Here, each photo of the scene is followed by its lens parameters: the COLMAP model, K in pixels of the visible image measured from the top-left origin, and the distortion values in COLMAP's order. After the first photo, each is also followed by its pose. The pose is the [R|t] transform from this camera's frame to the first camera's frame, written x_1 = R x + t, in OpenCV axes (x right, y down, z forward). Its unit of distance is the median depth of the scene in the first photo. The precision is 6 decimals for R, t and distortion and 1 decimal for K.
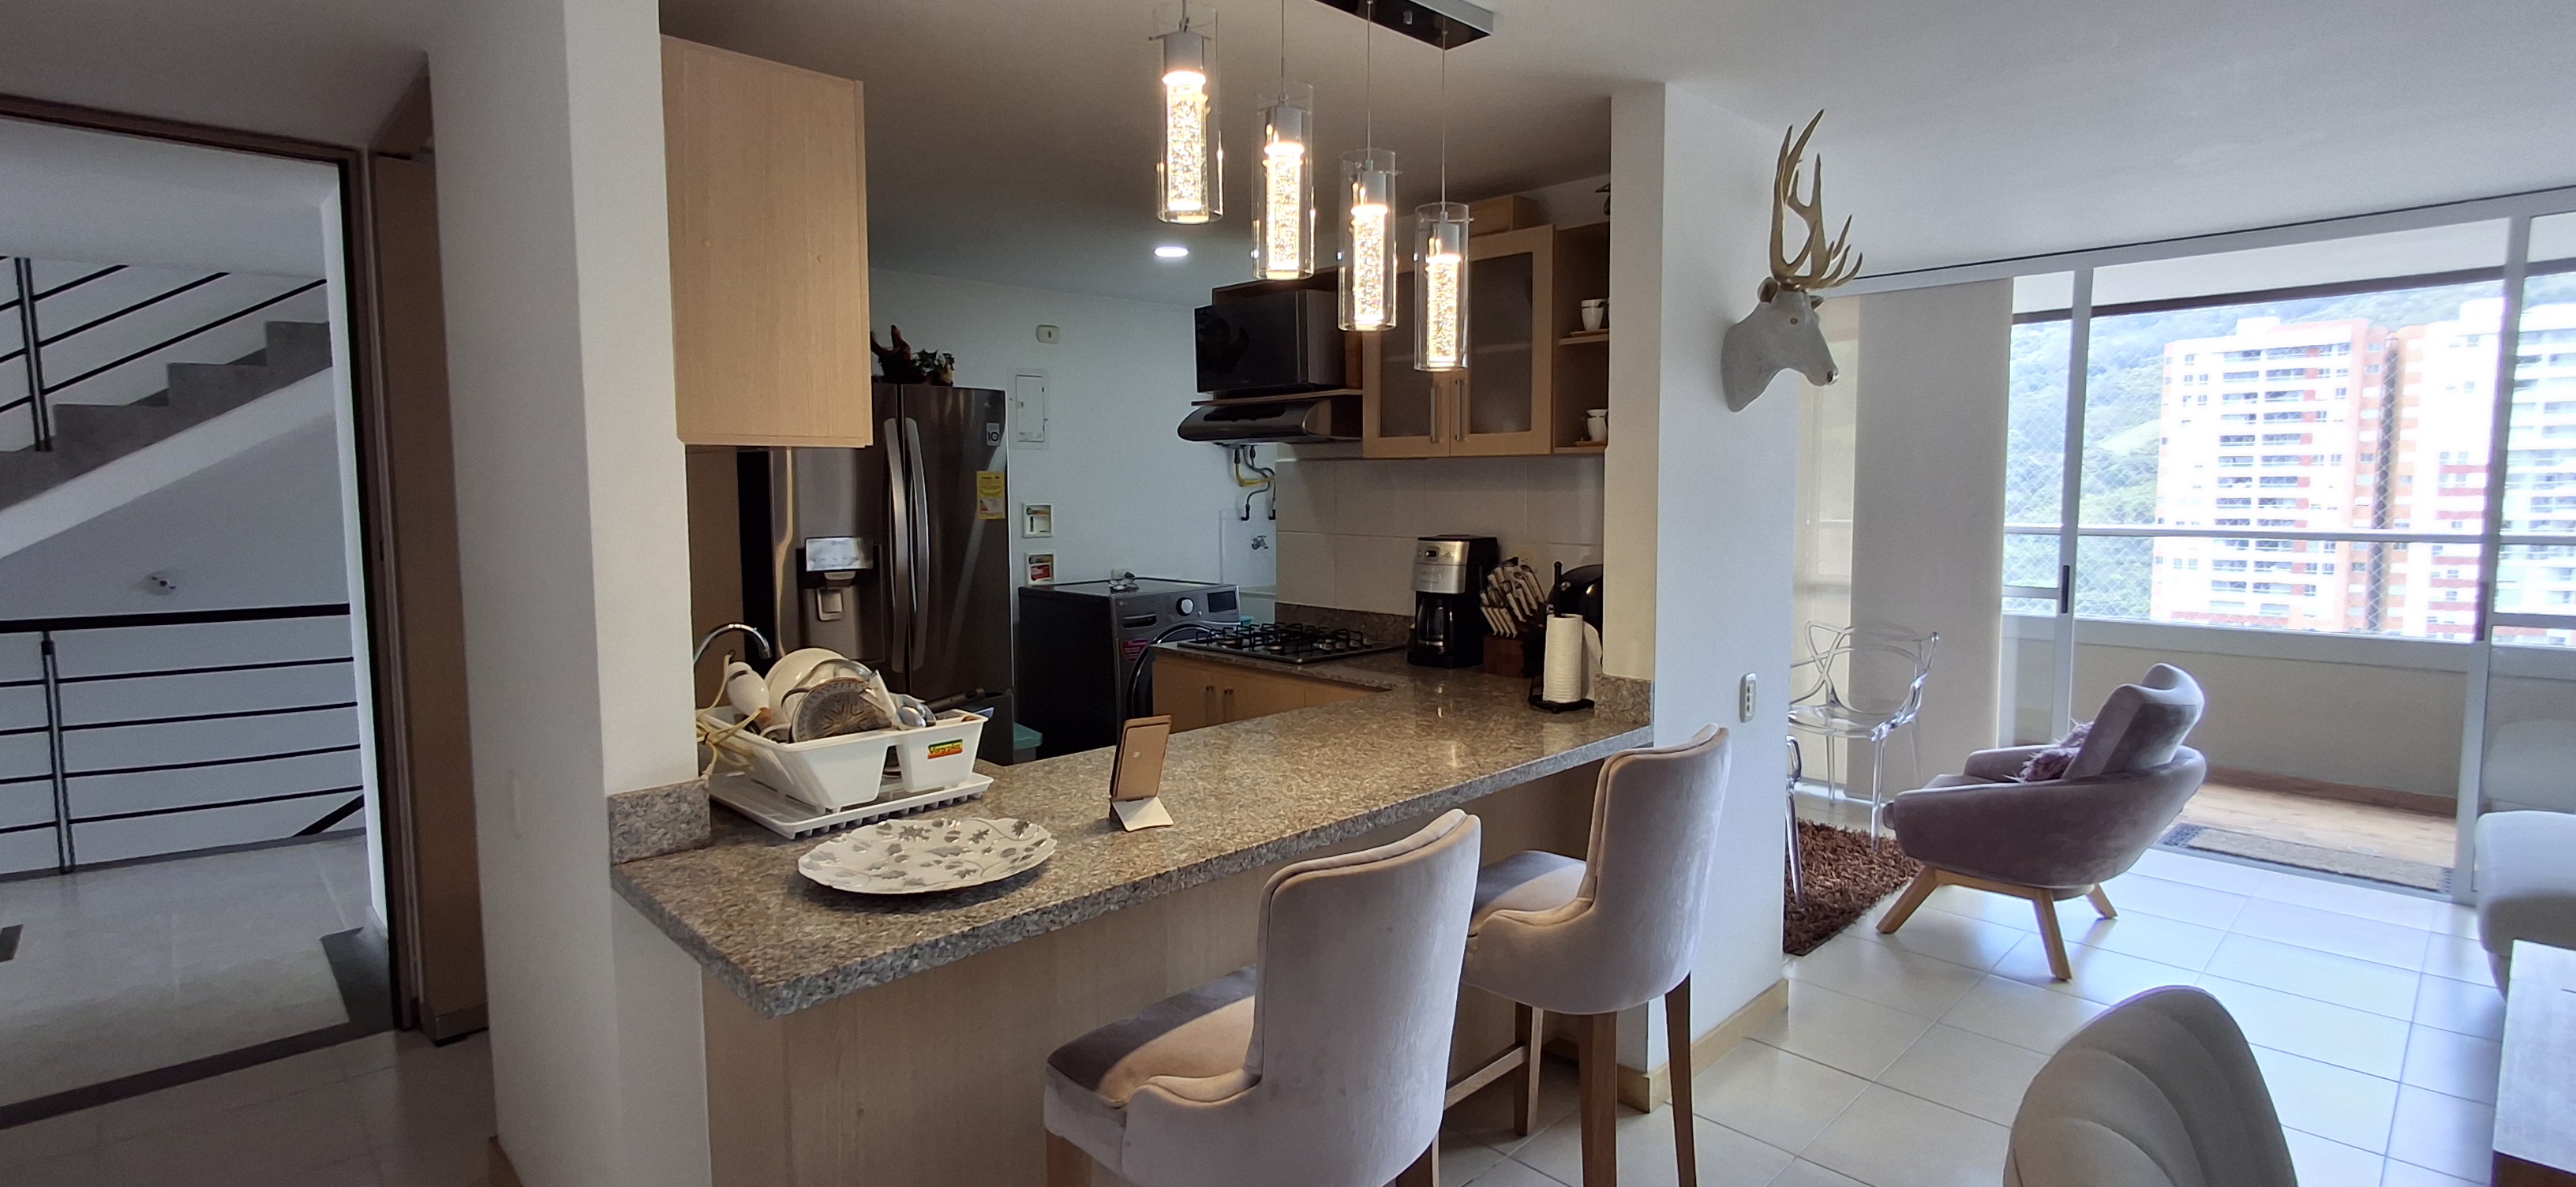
lens RADIAL K [[1180.9, 0, 1263.8], [0, 1180.9, 593.2], [0, 0, 1]] dist [-0.001321, 0.005460]
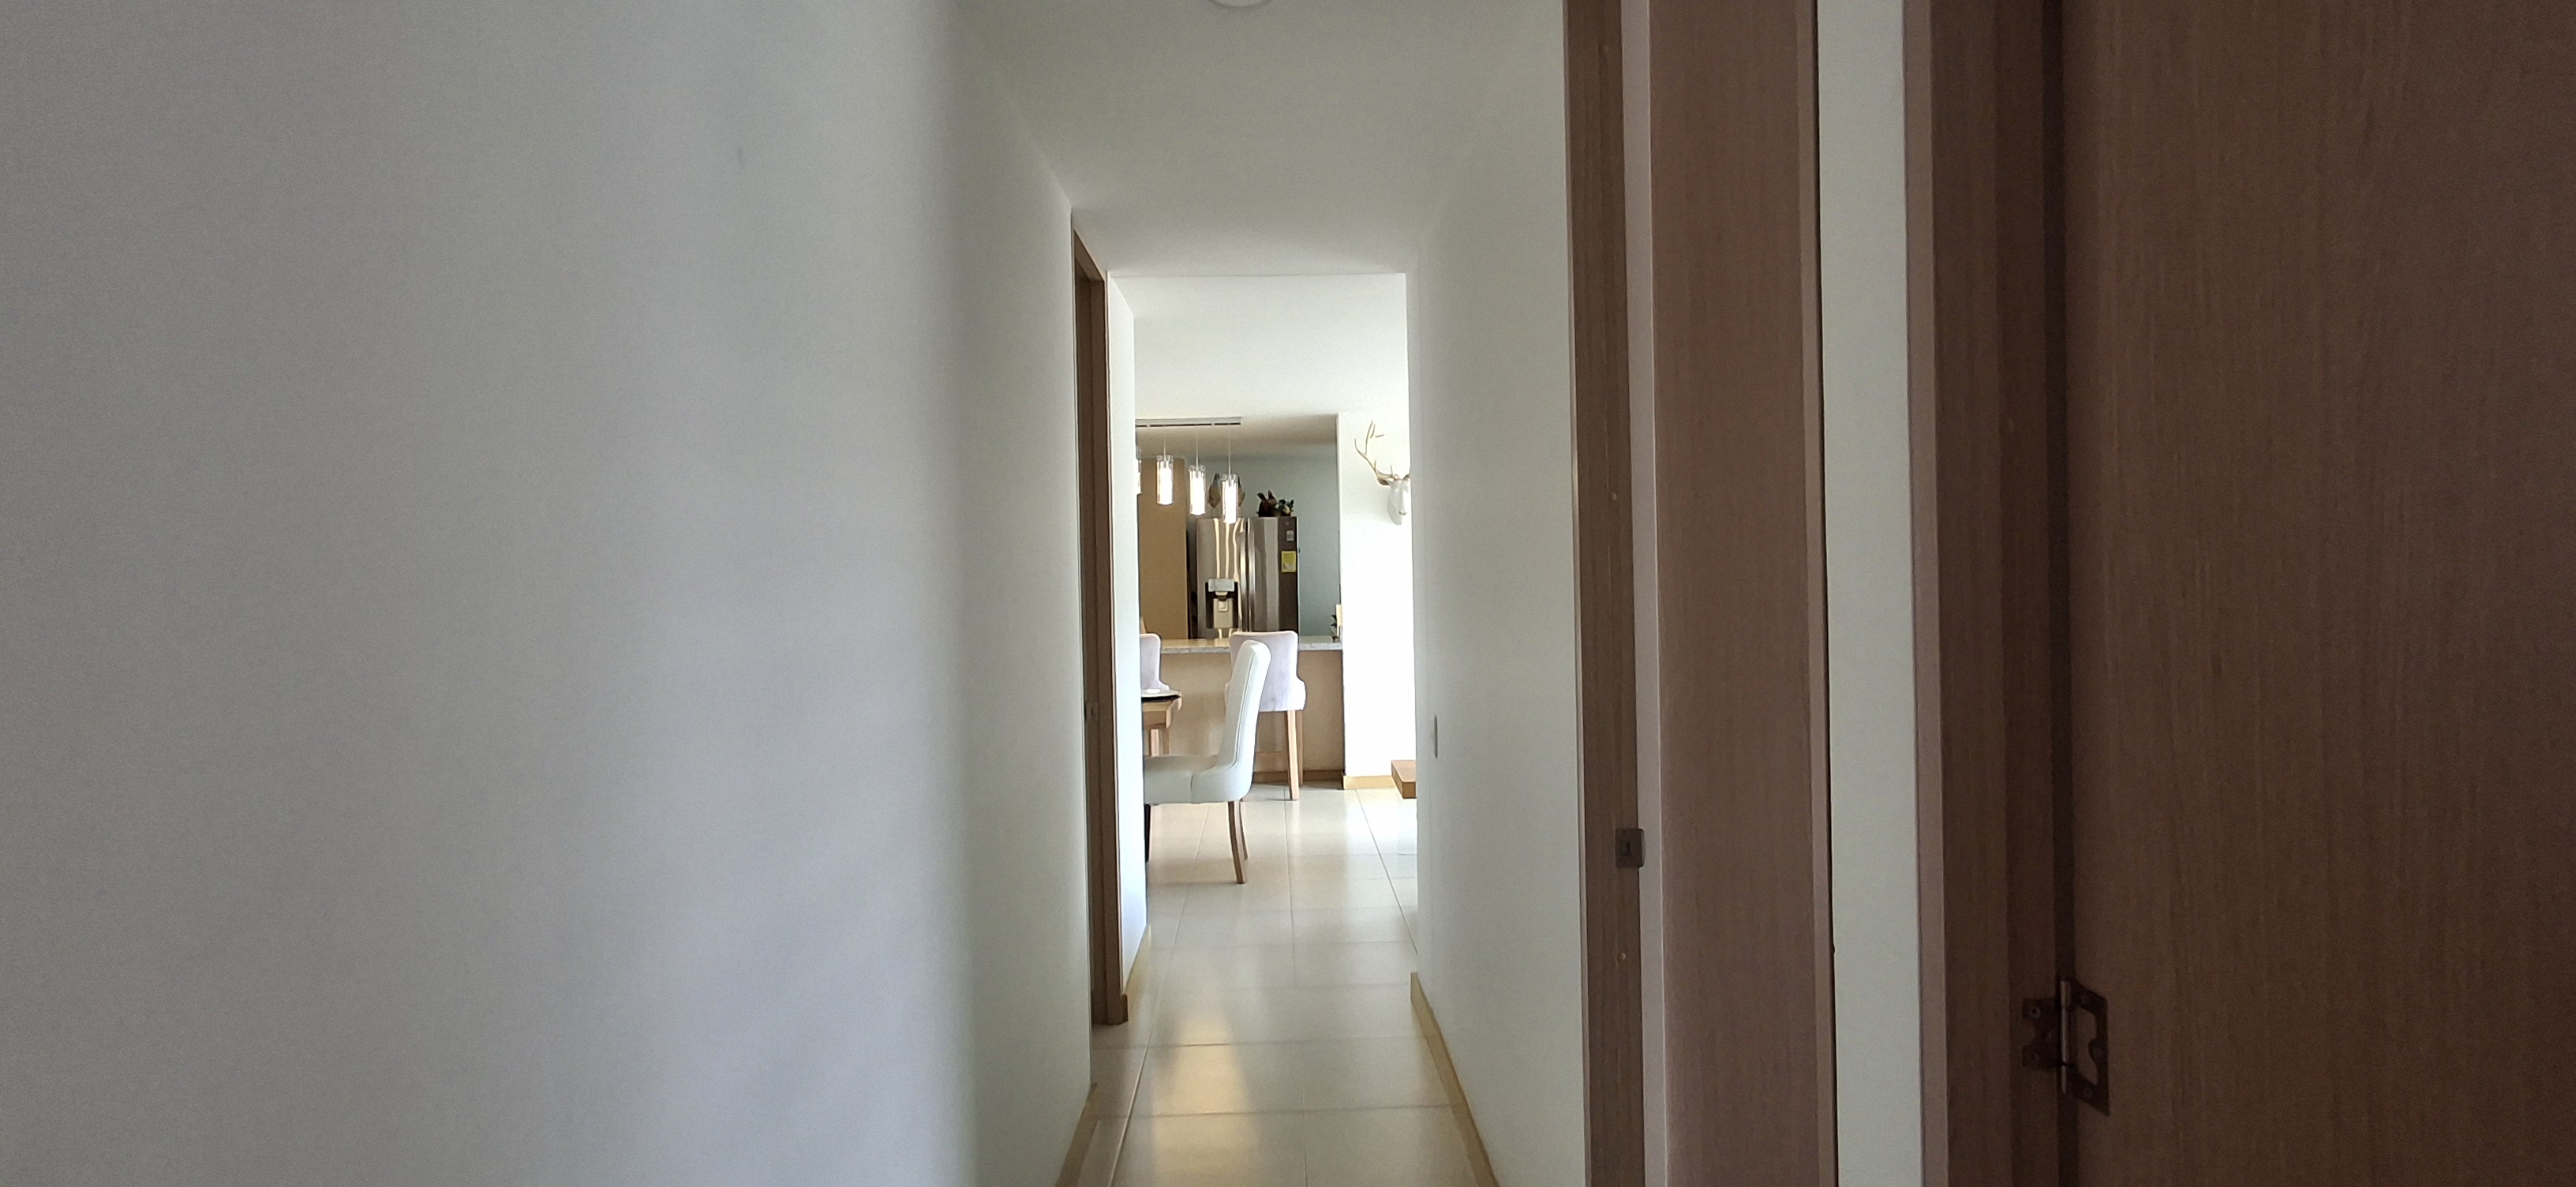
lens RADIAL K [[1199.9, 0, 1299.5], [0, 1199.9, 574.9], [0, 0, 1]] dist [-0.000940, -0.000130]
pose [[0.733674, -0.004910, -0.679484, 1.574792], [-0.048724, 0.997020, -0.059814, 0.094172], [0.677753, 0.076992, 0.731248, -0.811732]]
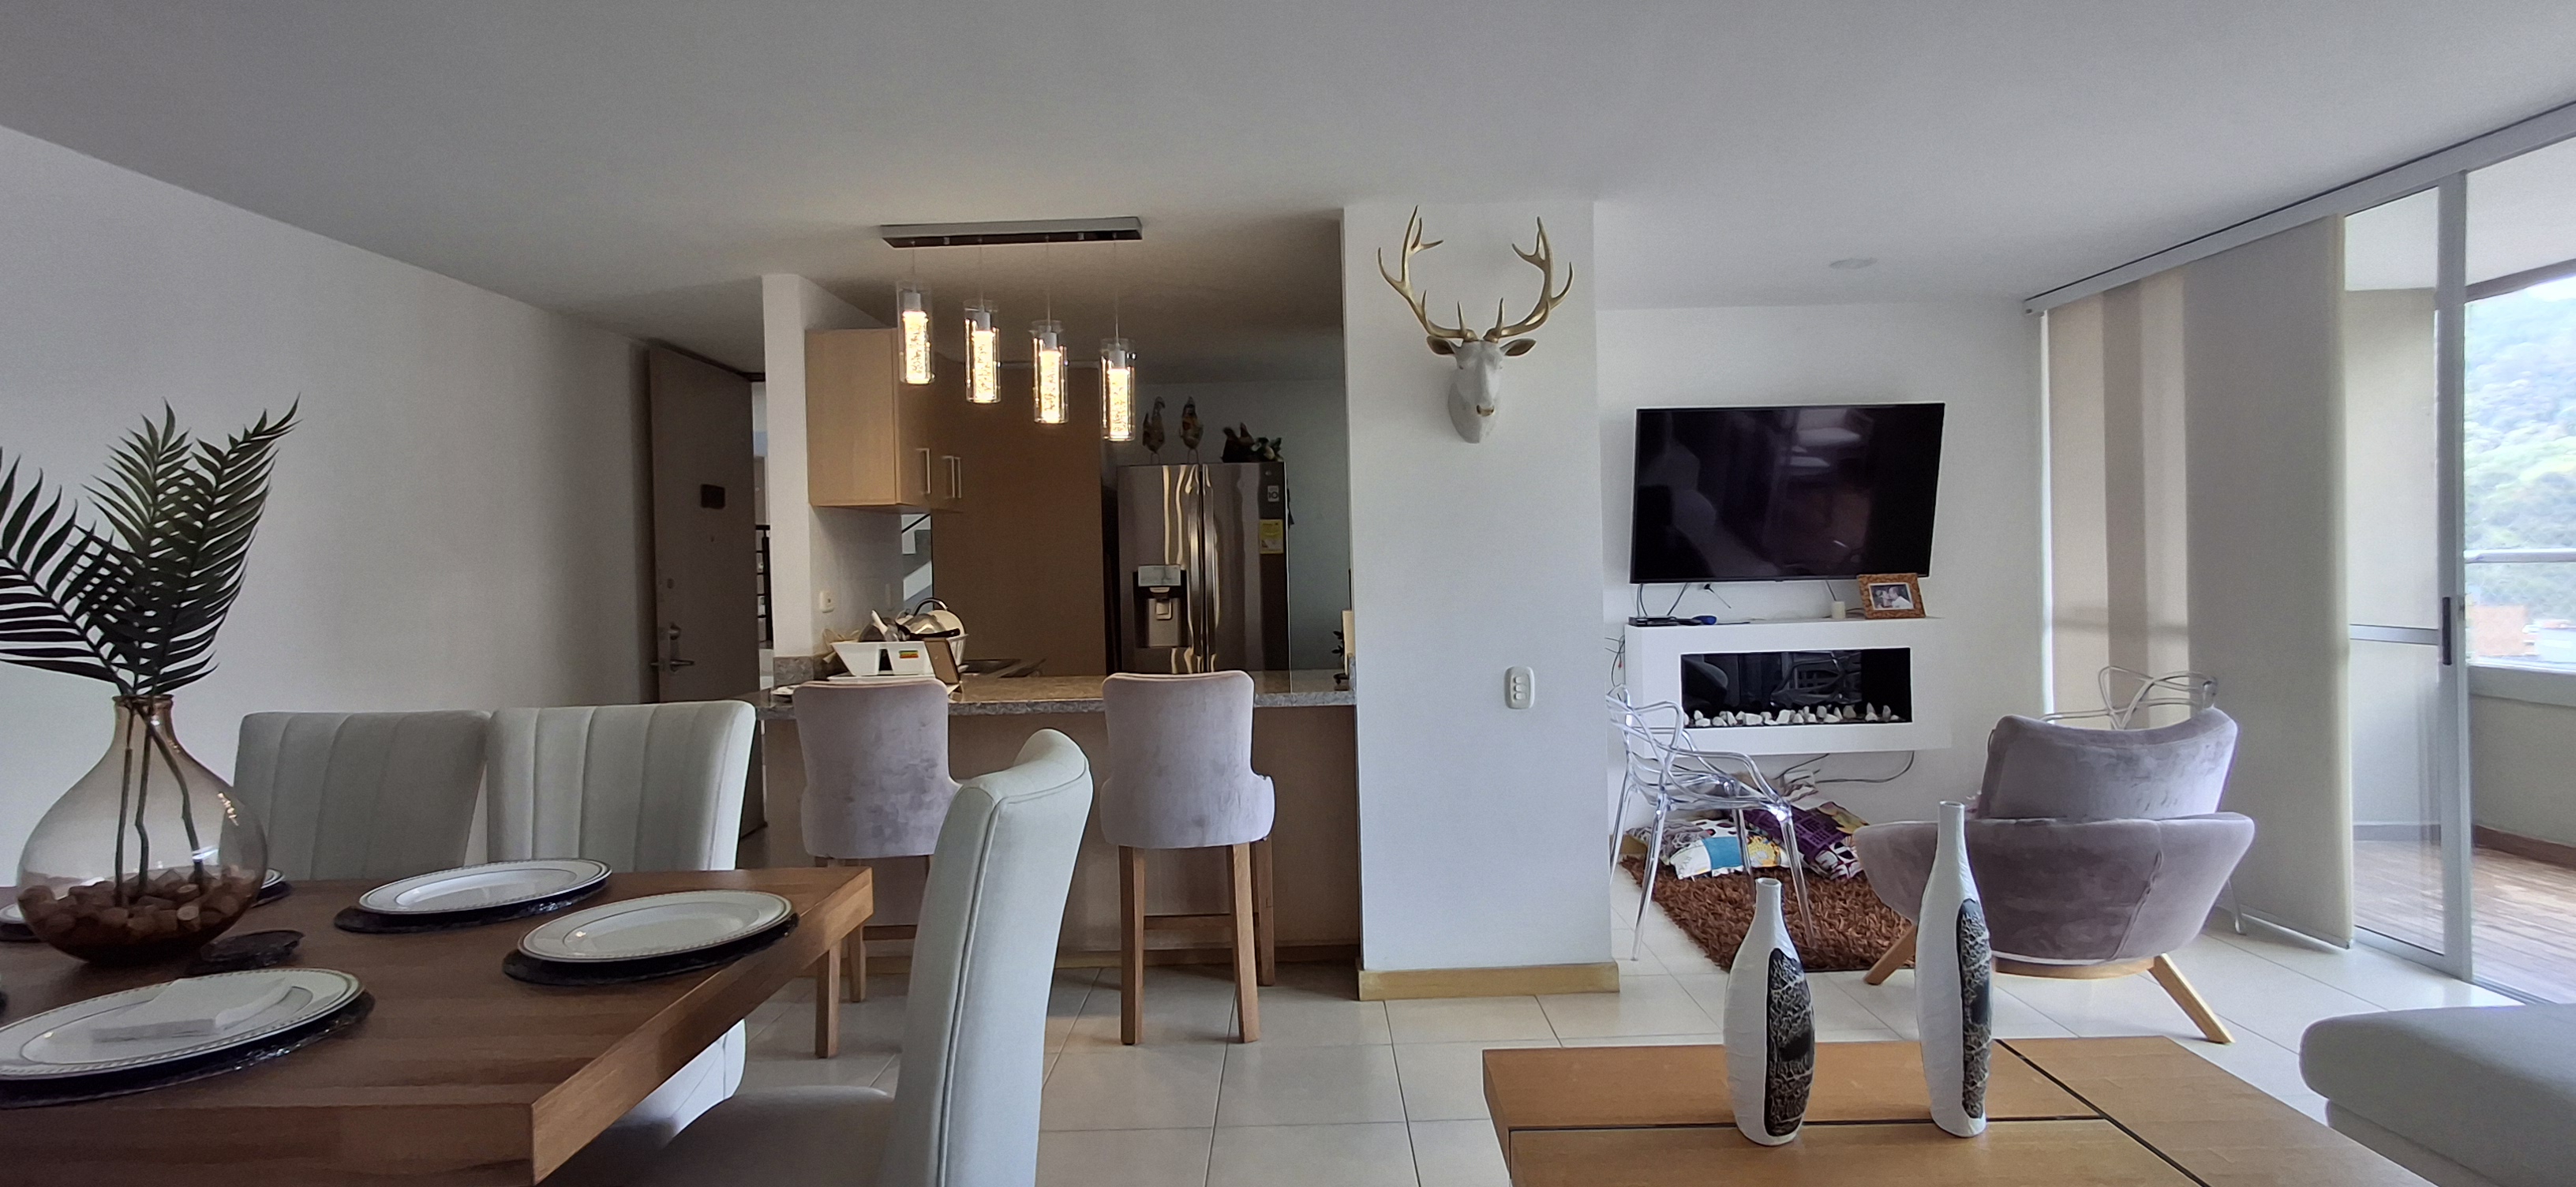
lens RADIAL K [[1199.9, 0, 1299.5], [0, 1199.9, 574.9], [0, 0, 1]] dist [-0.000940, -0.000130]
pose [[0.715850, -0.005695, -0.698231, 0.885743], [-0.046399, 0.997369, -0.055705, 0.045186], [0.696711, 0.072273, 0.713702, 0.010779]]
